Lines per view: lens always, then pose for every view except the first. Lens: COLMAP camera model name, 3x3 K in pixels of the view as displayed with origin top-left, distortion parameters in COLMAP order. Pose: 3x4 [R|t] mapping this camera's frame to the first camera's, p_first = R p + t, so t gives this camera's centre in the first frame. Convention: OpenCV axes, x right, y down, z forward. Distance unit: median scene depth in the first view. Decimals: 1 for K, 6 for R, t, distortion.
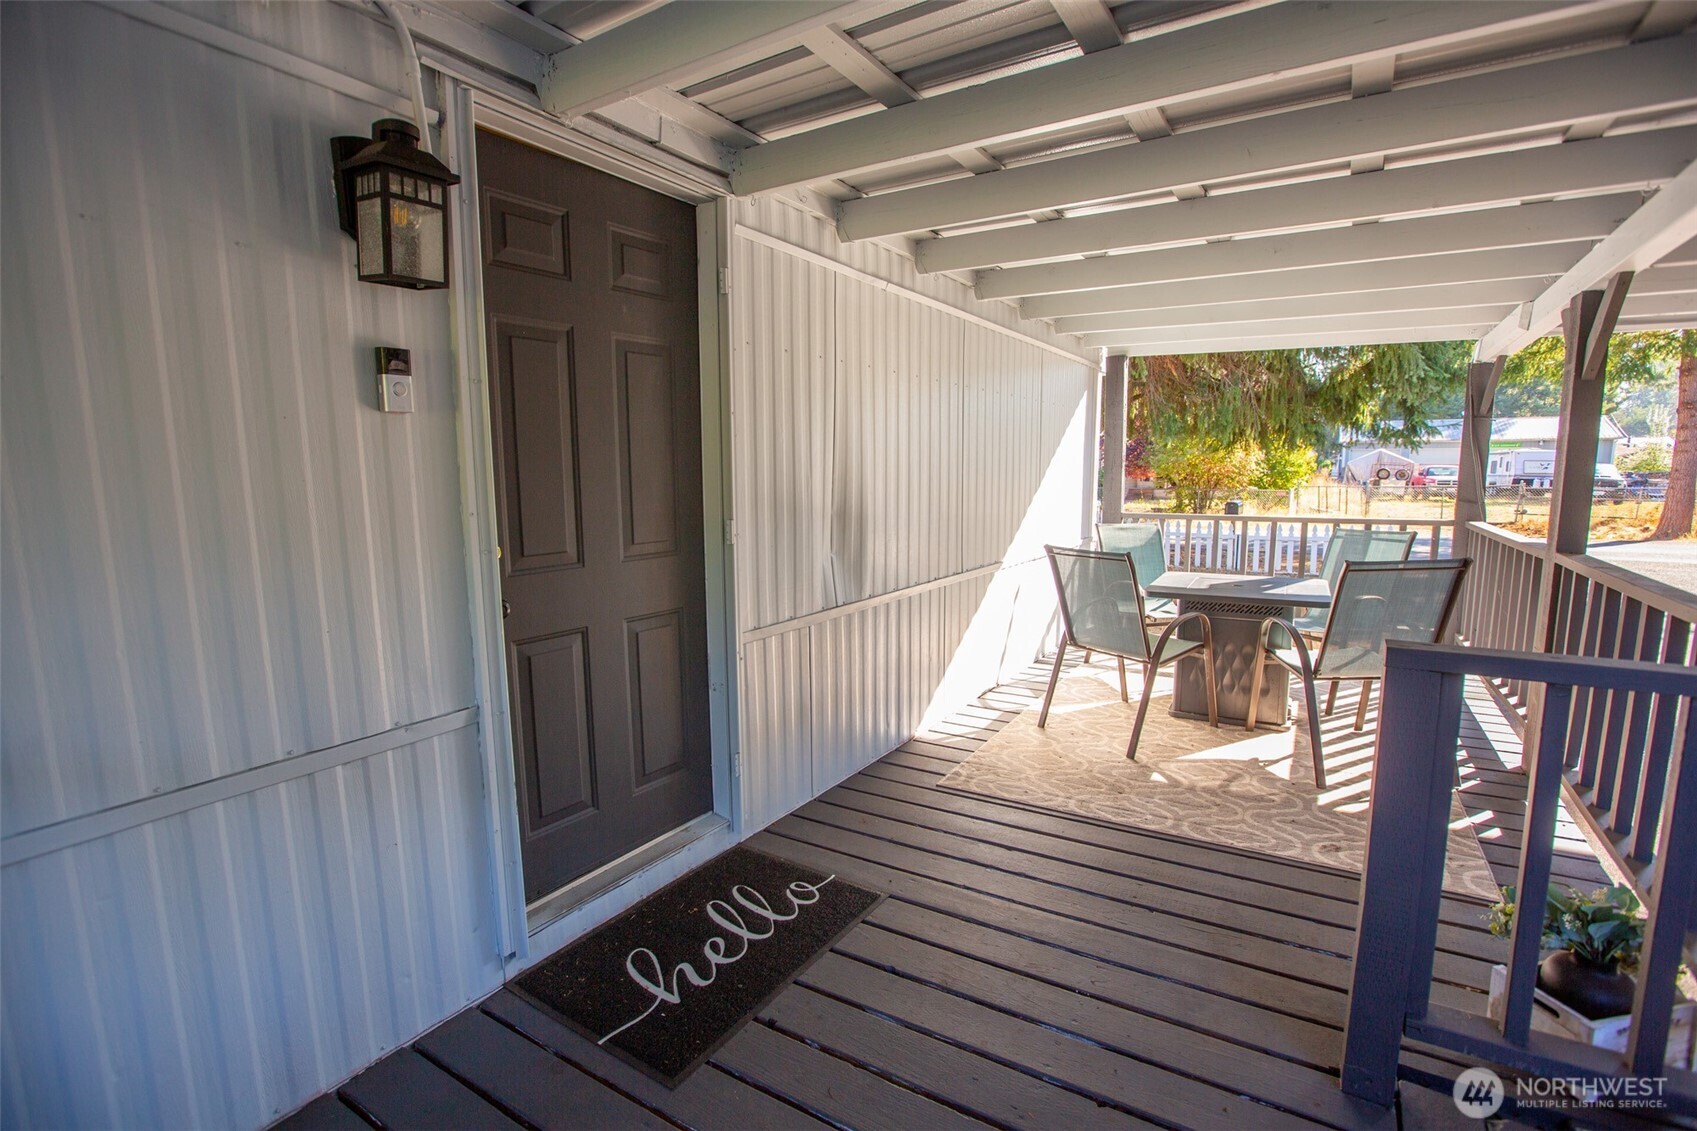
lens RADIAL K [[768.2, 0, 848.5], [0, 768.2, 565.5], [0, 0, 1]] dist [-0.057304, 0.023585]
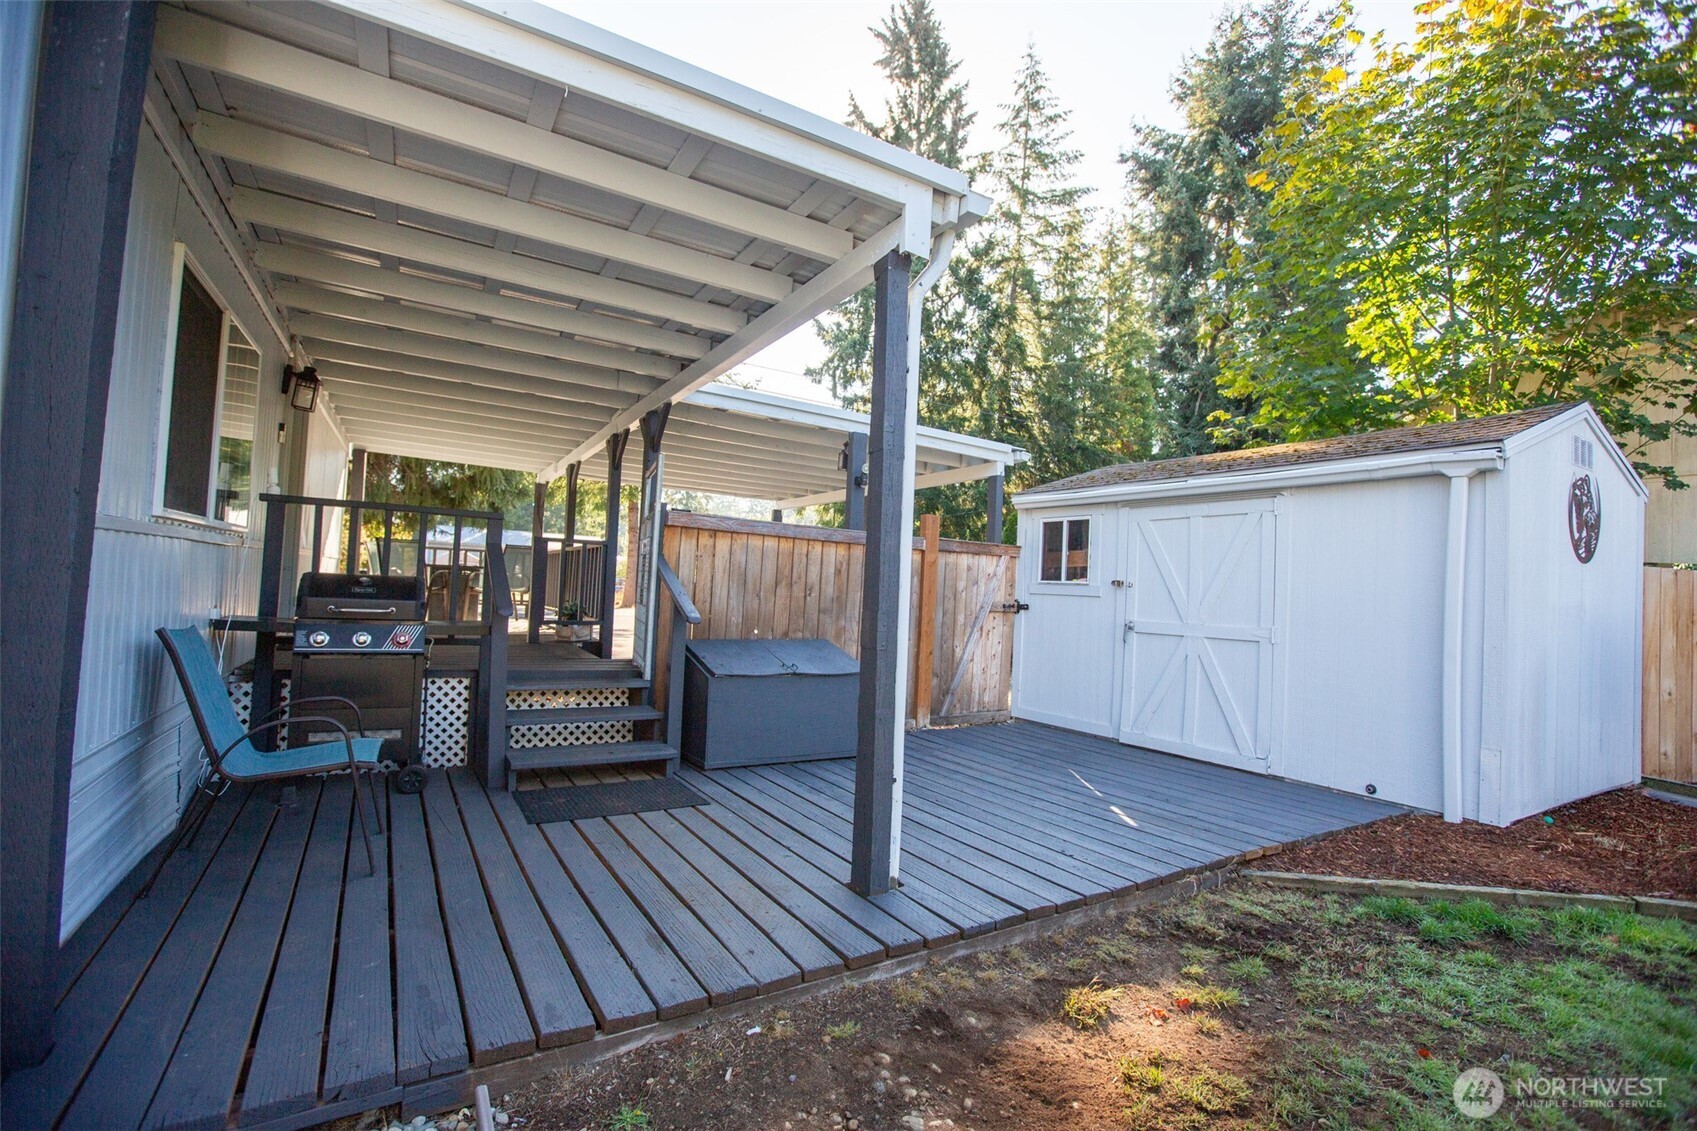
lens RADIAL K [[768.2, 0, 848.5], [0, 768.2, 565.5], [0, 0, 1]] dist [-0.057304, 0.023585]
pose [[0.454514, 0.057181, 0.888902, -0.486087], [0.063701, 0.993296, -0.096468, 0.164108], [-0.888459, 0.100470, 0.447824, -0.535415]]
